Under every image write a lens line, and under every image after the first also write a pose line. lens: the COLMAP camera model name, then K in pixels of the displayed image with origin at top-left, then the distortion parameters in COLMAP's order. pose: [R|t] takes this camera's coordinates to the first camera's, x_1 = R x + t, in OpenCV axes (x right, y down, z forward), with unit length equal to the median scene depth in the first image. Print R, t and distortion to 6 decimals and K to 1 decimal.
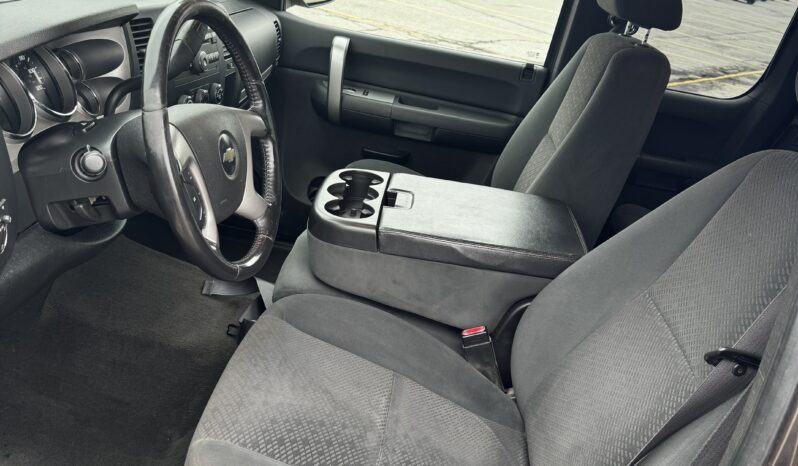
lens RADIAL K [[726.5, 0, 384.7], [0, 726.5, 232.7], [0, 0, 1]] dist [0.128155, -0.210313]
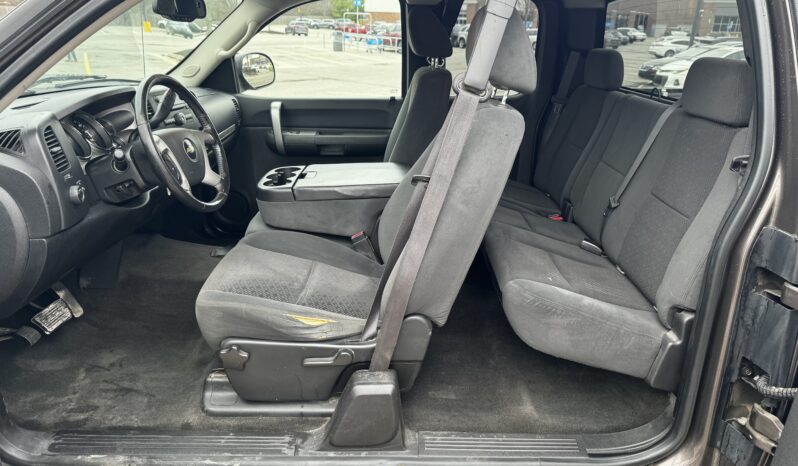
lens RADIAL K [[551.6, 0, 396.2], [0, 551.6, 236.5], [0, 0, 1]] dist [0.087612, -0.125339]
pose [[0.980508, -0.195171, 0.022643, 0.185674], [0.196101, 0.979253, -0.051068, 0.228520], [-0.012206, 0.054513, 0.998438, -0.367769]]
